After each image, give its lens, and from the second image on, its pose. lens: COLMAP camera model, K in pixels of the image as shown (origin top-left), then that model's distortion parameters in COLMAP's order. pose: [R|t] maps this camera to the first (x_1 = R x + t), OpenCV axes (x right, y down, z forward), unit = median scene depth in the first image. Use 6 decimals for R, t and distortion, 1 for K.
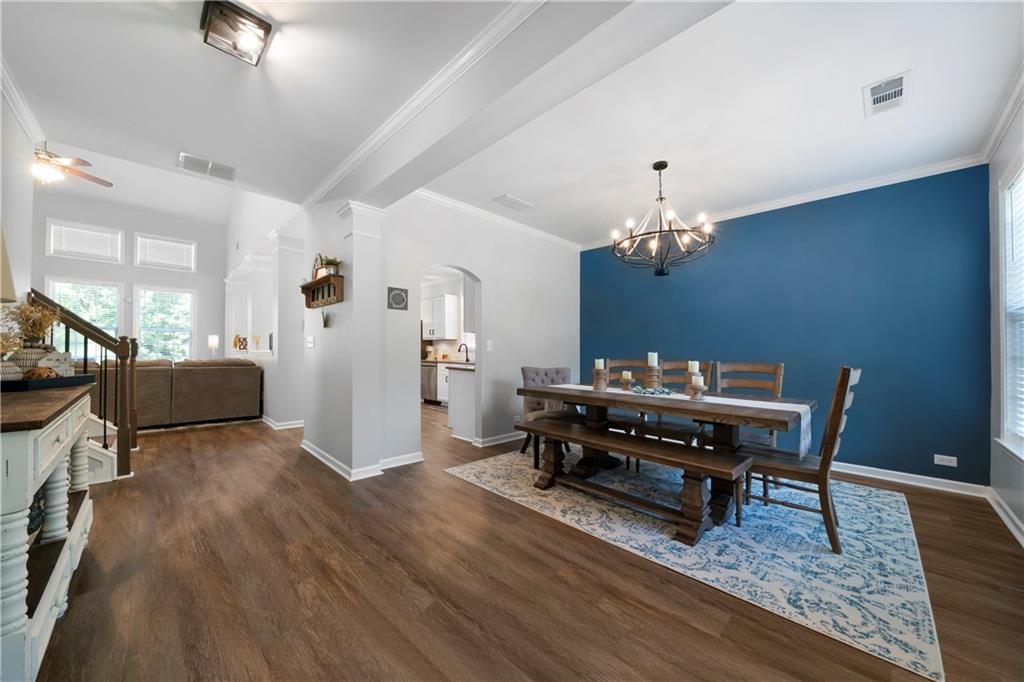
lens RADIAL K [[367.3, 0, 511.5], [0, 367.3, 349.0], [0, 0, 1]] dist [-0.007073, 0.000460]
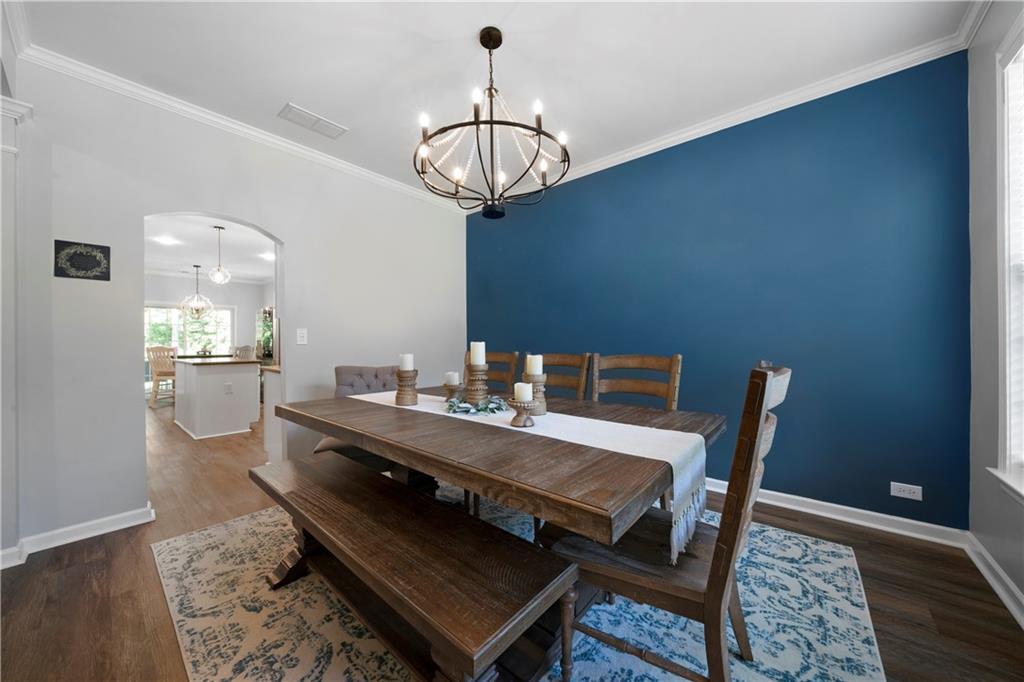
lens RADIAL K [[363.2, 0, 515.1], [0, 363.2, 343.4], [0, 0, 1]] dist [-0.012125, 0.003617]
pose [[0.994676, -0.019533, 0.101181, 0.404999], [0.018146, 0.999729, 0.014613, 0.003943], [-0.101439, -0.012699, 0.994761, 0.412735]]
